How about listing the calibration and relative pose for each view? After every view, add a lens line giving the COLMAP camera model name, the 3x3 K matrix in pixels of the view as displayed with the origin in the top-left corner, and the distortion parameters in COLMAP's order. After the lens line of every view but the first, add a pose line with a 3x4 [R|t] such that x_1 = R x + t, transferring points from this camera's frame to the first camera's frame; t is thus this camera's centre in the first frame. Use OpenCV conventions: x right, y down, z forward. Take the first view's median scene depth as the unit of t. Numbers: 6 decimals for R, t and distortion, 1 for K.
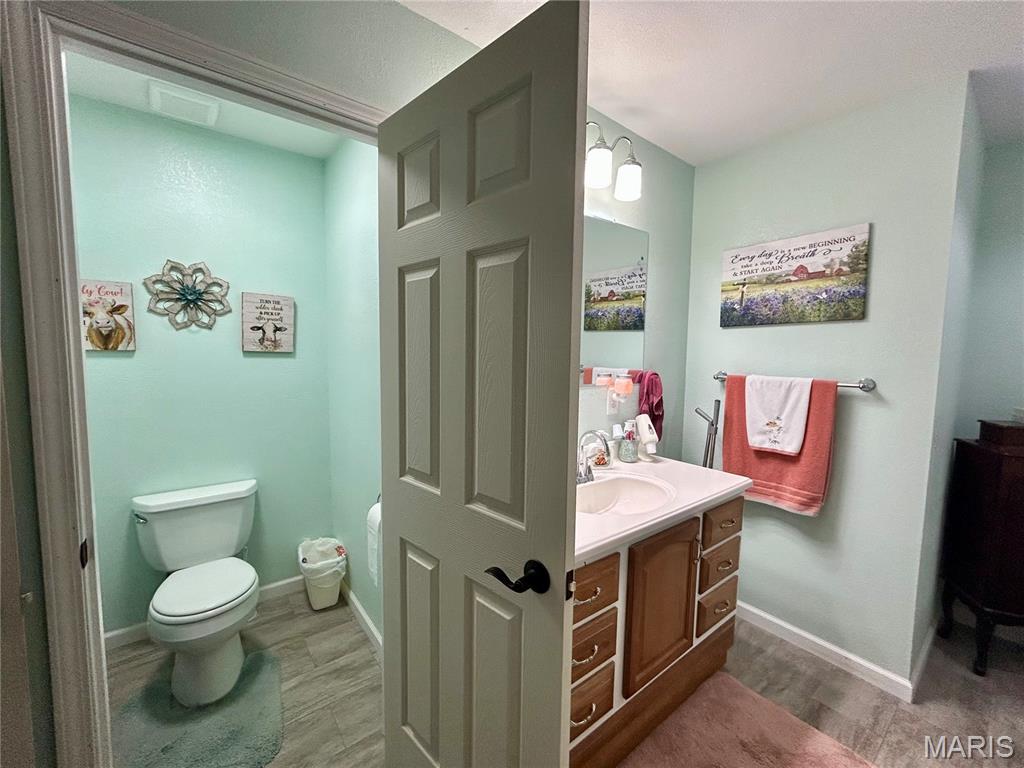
lens RADIAL K [[415.1, 0, 515.1], [0, 415.1, 382.8], [0, 0, 1]] dist [0.003319, 0.000452]
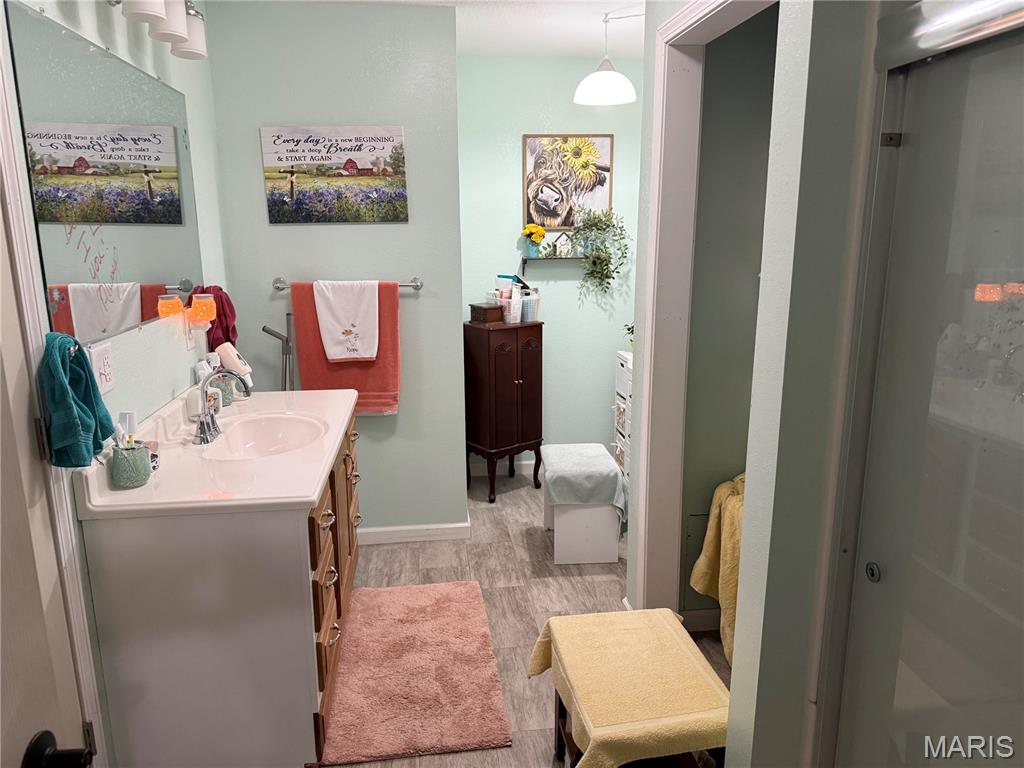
lens RADIAL K [[718.8, 0, 513.7], [0, 718.8, 385.8], [0, 0, 1]] dist [0.048166, -0.054641]
pose [[0.511508, -0.205634, 0.834311, -0.554657], [0.079439, 0.978102, 0.192371, -0.063315], [-0.855599, -0.032122, 0.516642, -0.164070]]
